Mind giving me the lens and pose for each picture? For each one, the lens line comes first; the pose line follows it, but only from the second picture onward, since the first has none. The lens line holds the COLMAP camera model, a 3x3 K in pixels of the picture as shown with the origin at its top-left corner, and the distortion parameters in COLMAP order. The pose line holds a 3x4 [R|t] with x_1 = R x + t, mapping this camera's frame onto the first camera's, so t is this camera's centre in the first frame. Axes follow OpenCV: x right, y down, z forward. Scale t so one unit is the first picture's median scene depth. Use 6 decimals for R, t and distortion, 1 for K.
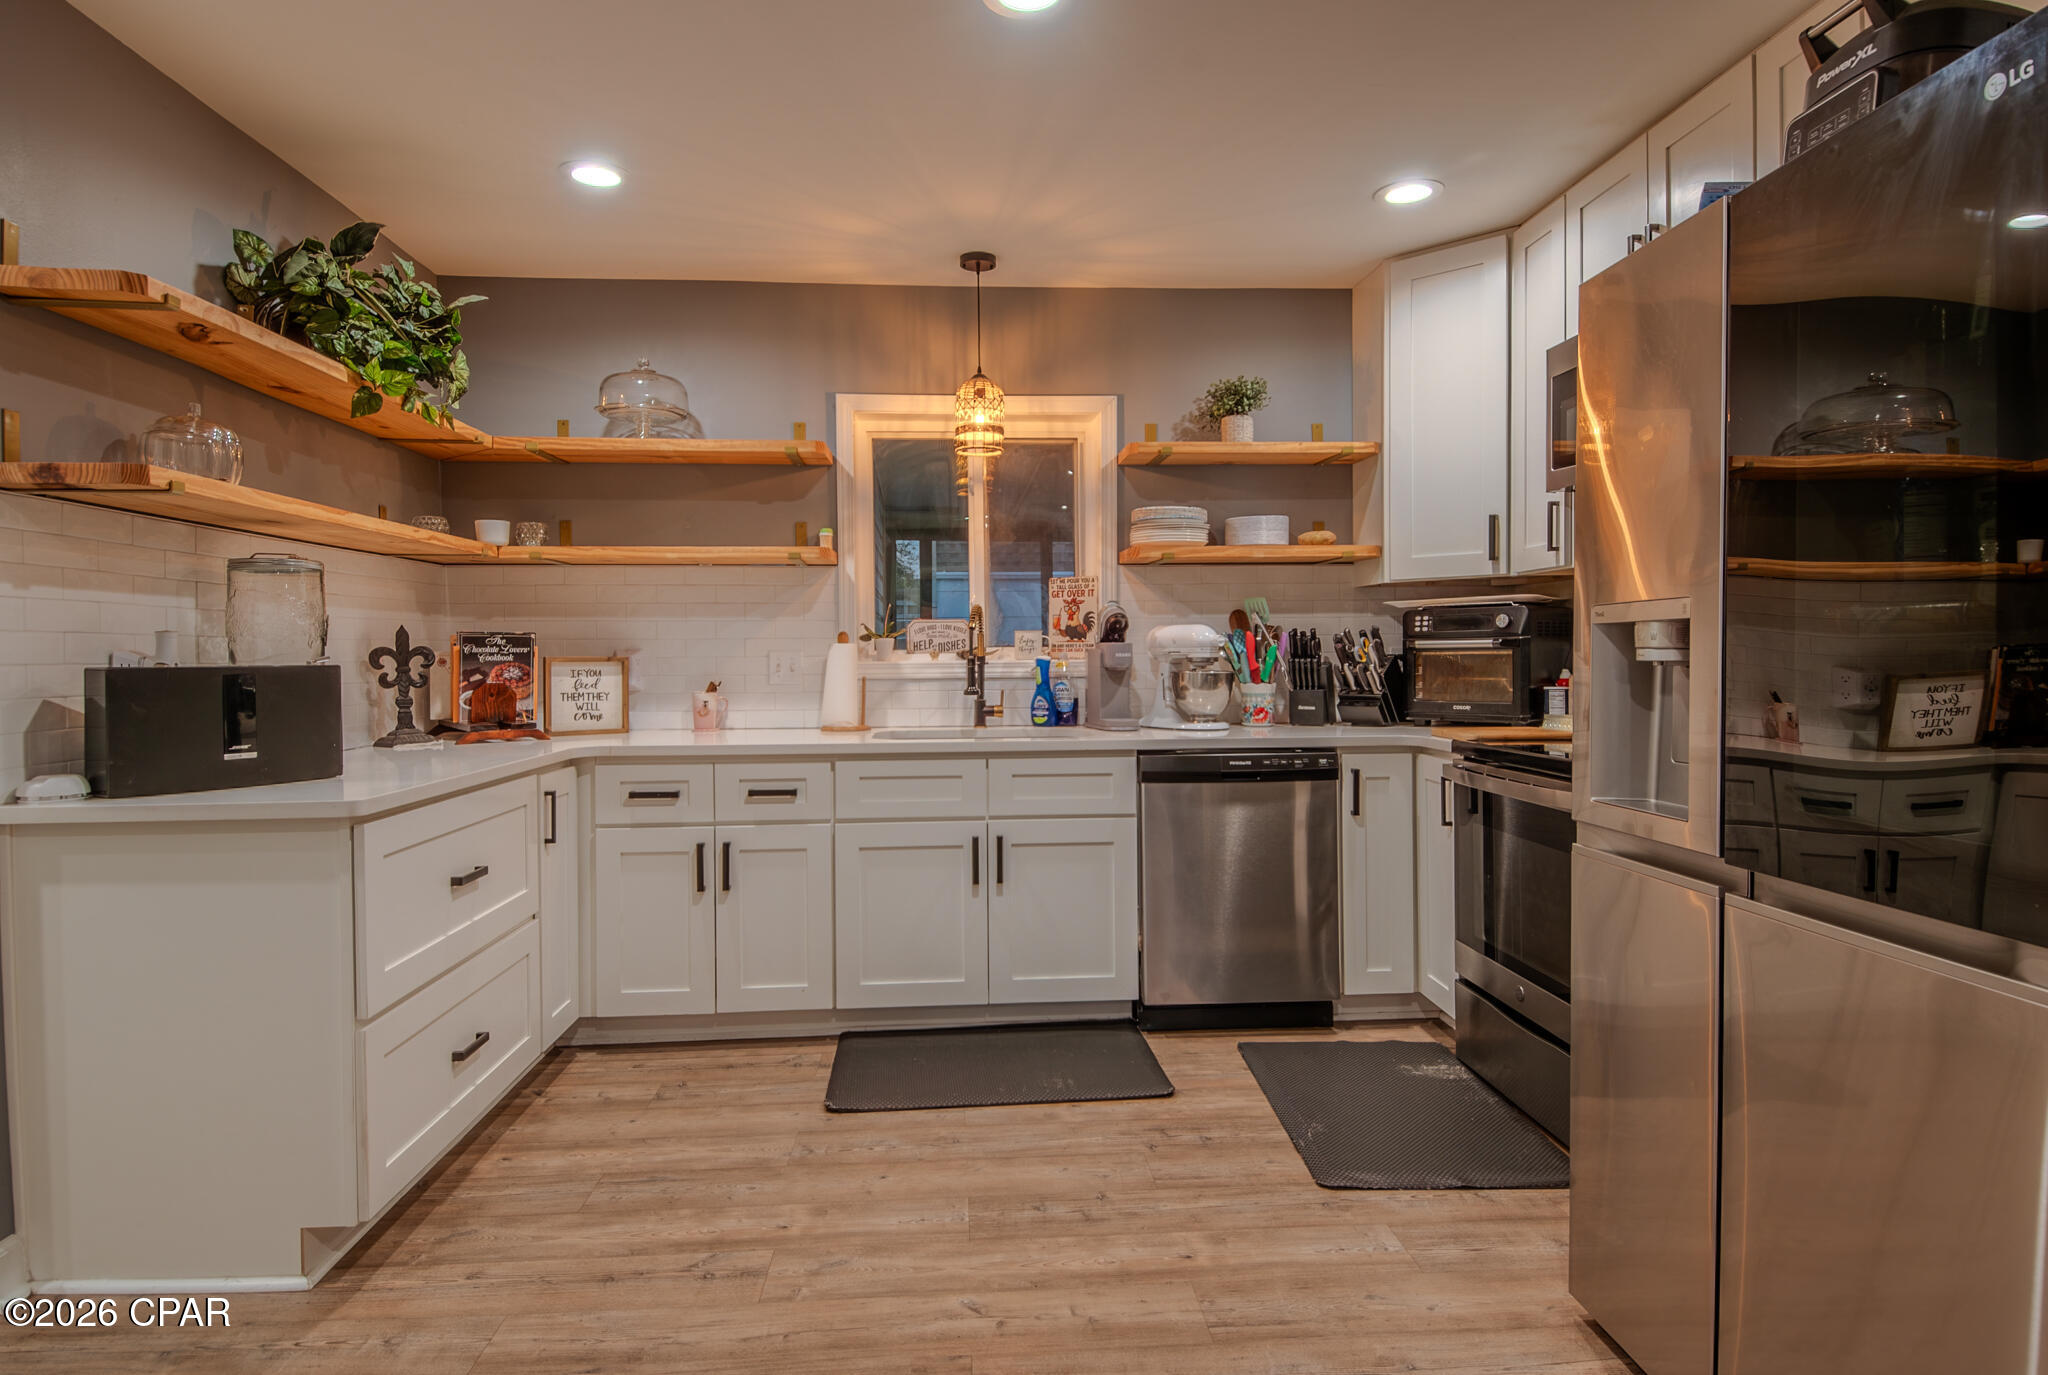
lens RADIAL K [[1160.5, 0, 1022.7], [0, 1160.5, 667.0], [0, 0, 1]] dist [0.025581, -0.019386]
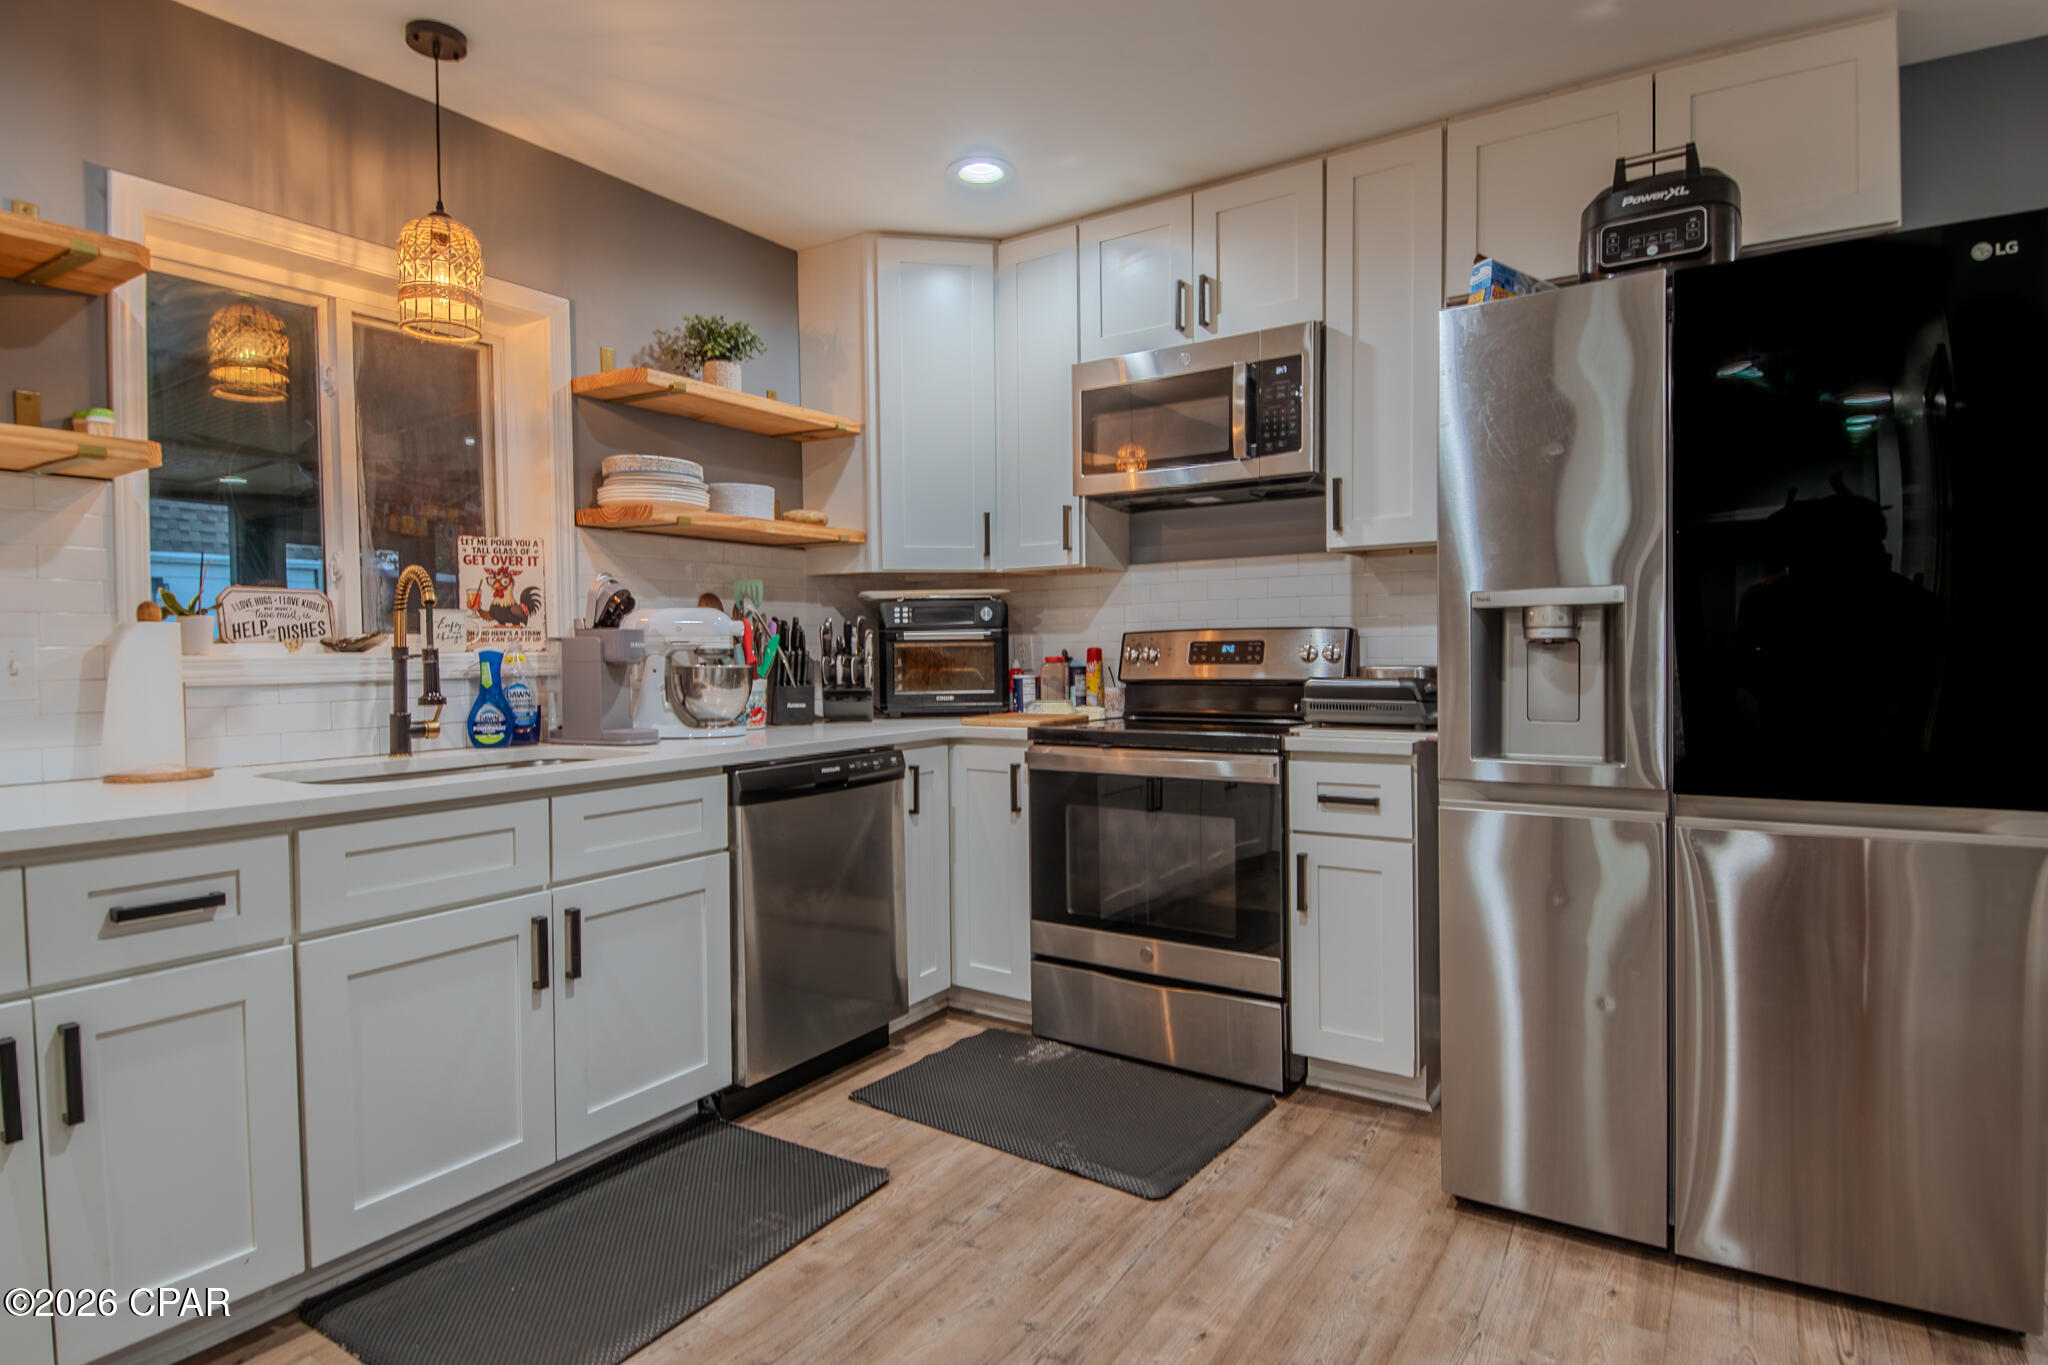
lens RADIAL K [[1085.2, 0, 1039.6], [0, 1085.2, 680.0], [0, 0, 1]] dist [0.028402, -0.031124]
pose [[0.596794, -0.021490, 0.802107, -0.351814], [0.016198, 0.999760, 0.014733, 0.006710], [-0.802231, 0.004199, 0.596999, 0.385335]]
